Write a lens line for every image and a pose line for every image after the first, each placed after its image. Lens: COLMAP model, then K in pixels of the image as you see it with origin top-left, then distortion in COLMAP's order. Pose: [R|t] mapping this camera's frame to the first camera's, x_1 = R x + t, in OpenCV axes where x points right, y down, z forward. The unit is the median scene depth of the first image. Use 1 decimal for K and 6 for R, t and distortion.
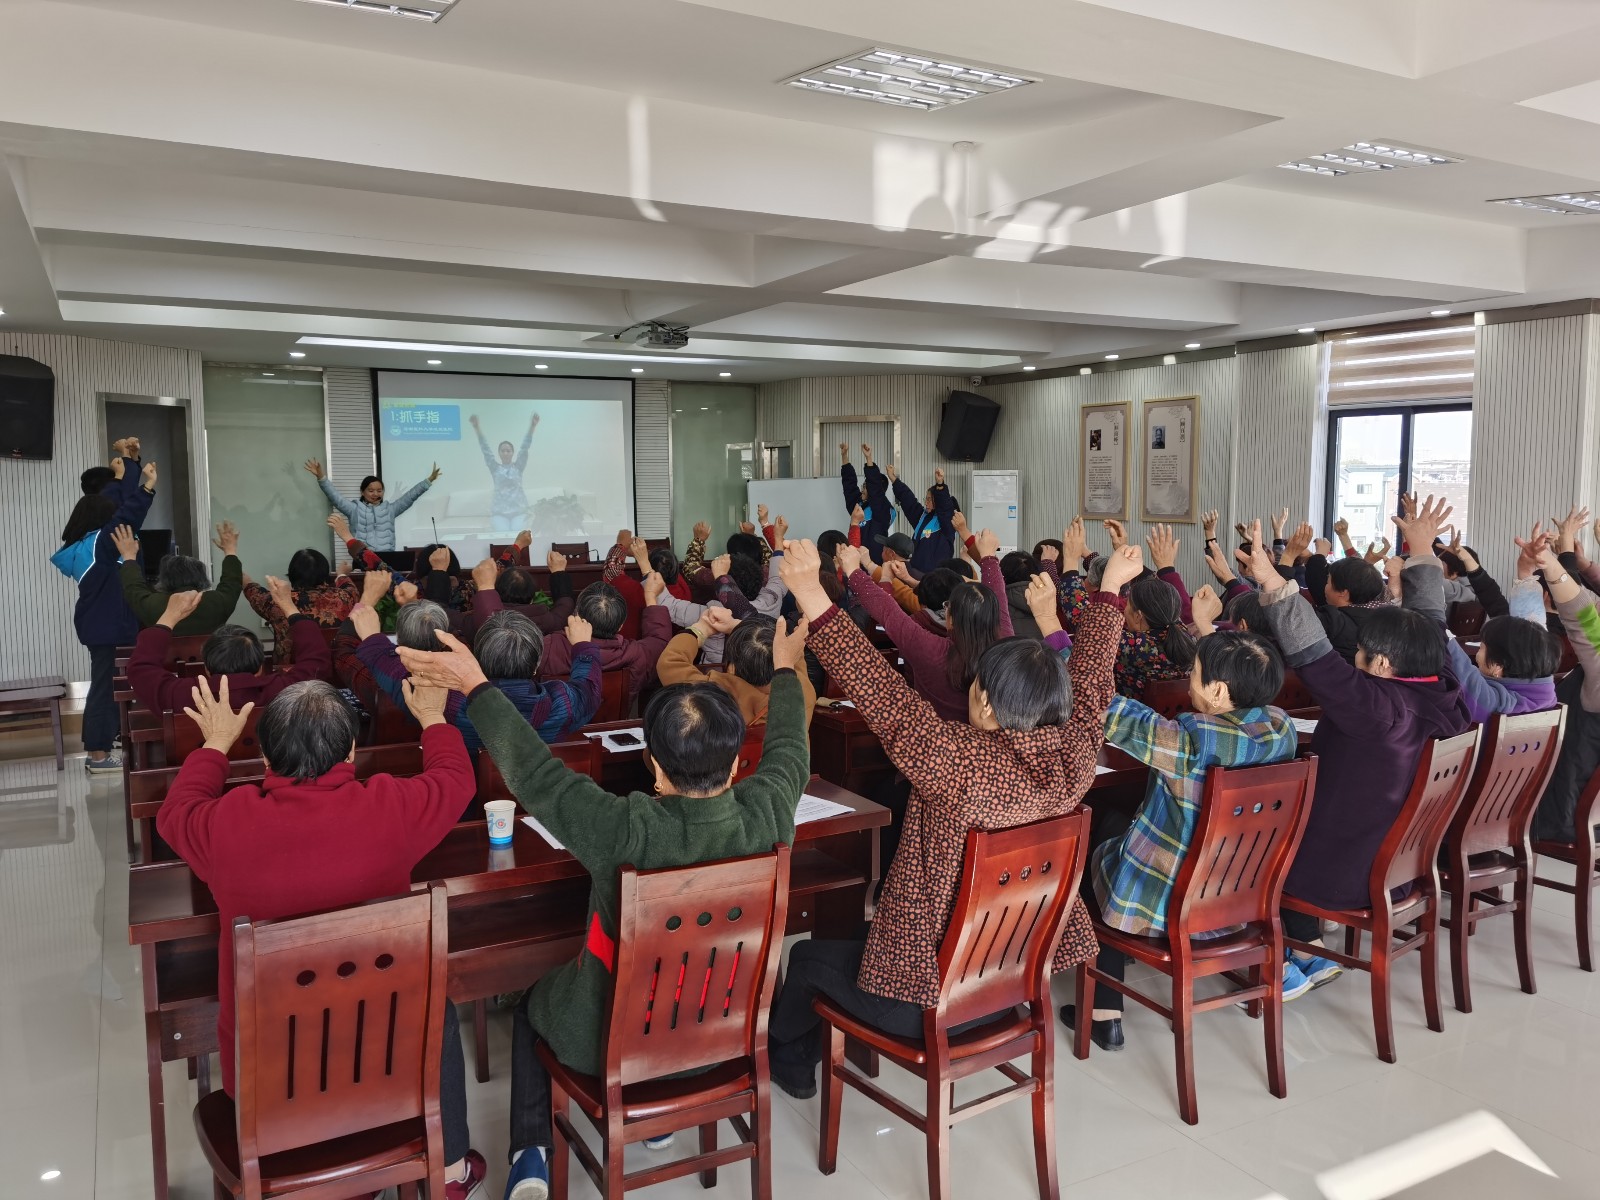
lens RADIAL K [[1214.2, 0, 803.6], [0, 1214.2, 600.1], [0, 0, 1]] dist [0.005821, -0.038555]
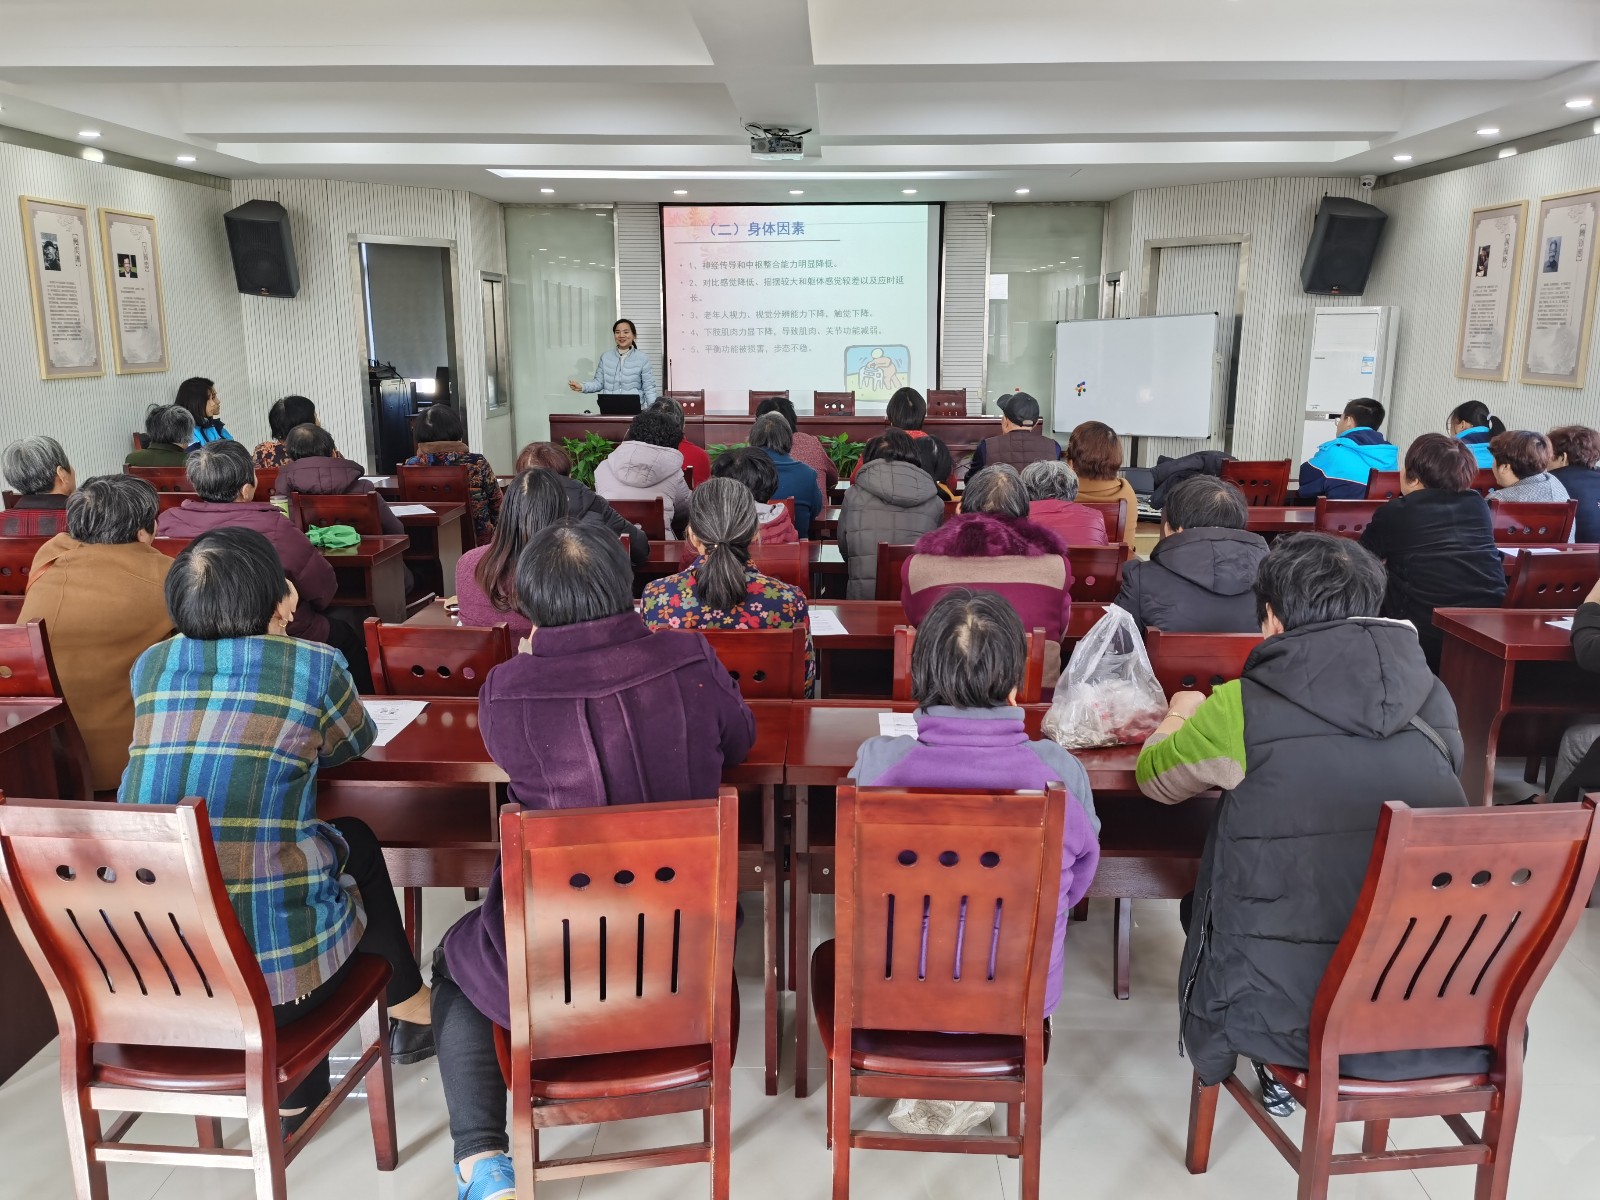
lens RADIAL K [[1214.2, 0, 806.5], [0, 1214.2, 600.0], [0, 0, 1]] dist [0.005821, -0.038555]
pose [[0.863518, 0.112525, -0.491604, 0.266738], [-0.050545, 0.989192, 0.137636, -0.017583], [0.501779, -0.094003, 0.859873, 0.205331]]
